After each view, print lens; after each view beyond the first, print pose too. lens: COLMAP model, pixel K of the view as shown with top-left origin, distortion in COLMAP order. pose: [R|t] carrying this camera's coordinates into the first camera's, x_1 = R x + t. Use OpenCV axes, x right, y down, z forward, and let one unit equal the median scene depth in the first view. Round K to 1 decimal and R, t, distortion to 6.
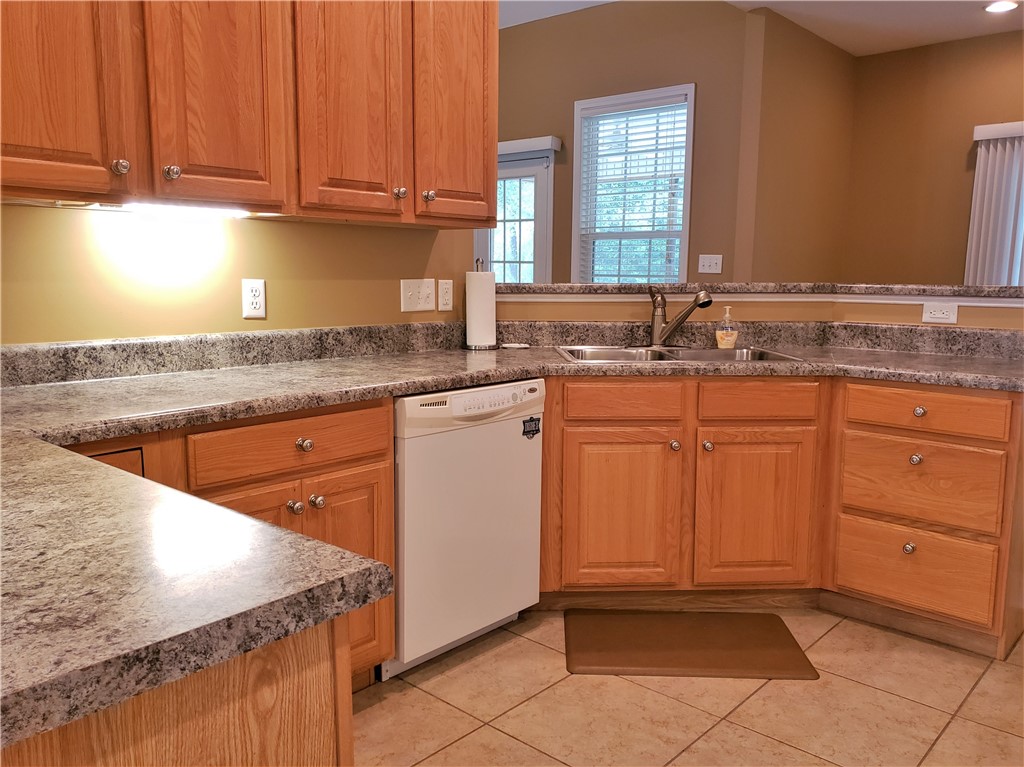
lens RADIAL K [[817.9, 0, 527.8], [0, 817.9, 382.6], [0, 0, 1]] dist [0.039014, -0.004319]
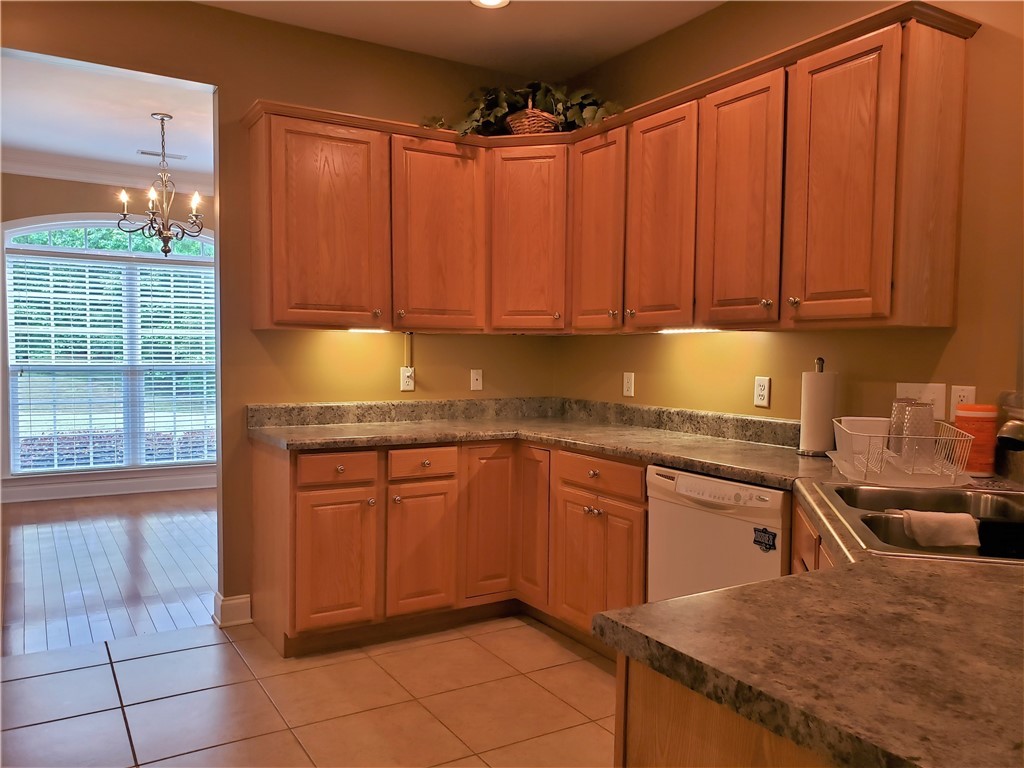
lens RADIAL K [[800.7, 0, 512.0], [0, 800.7, 384.0], [0, 0, 1]] dist [0.023704, -0.001906]
pose [[-0.300468, 0.028616, -0.953363, 0.942229], [-0.147146, 0.986193, 0.075976, -0.144275], [0.942373, 0.163112, -0.292108, 0.942400]]
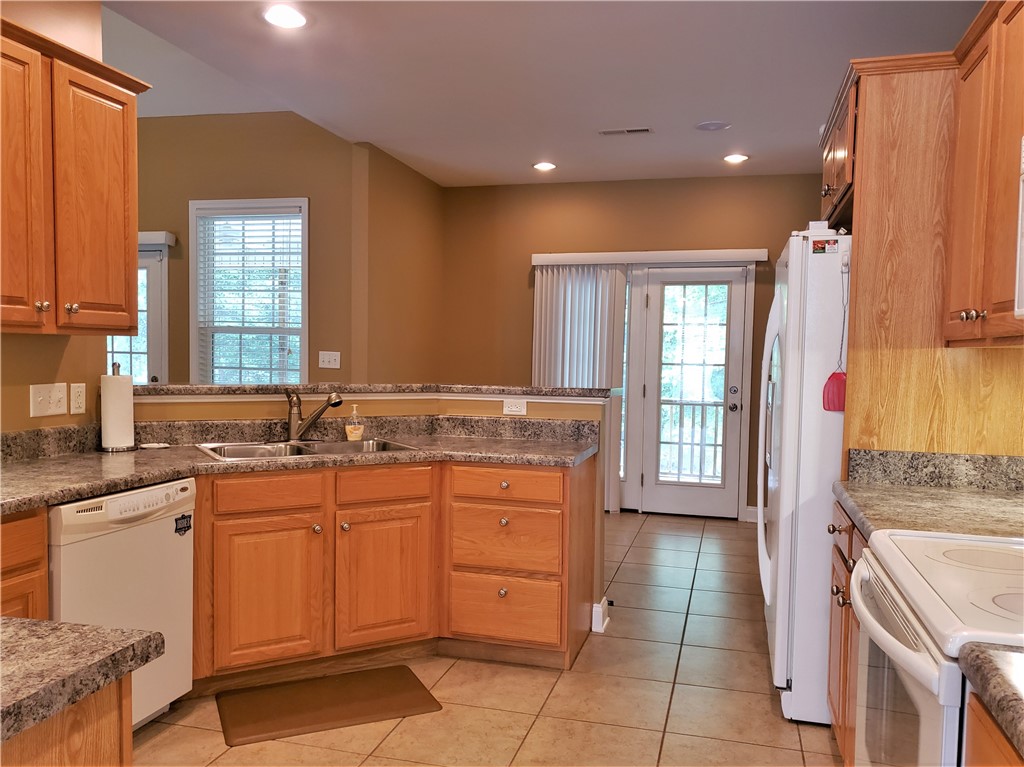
lens RADIAL K [[800.7, 0, 512.0], [0, 800.7, 383.5], [0, 0, 1]] dist [0.023704, -0.001906]
pose [[0.898600, -0.009631, 0.438663, -0.067652], [0.053016, 0.994817, -0.086762, -0.013685], [-0.435553, 0.101220, 0.894454, -0.151694]]
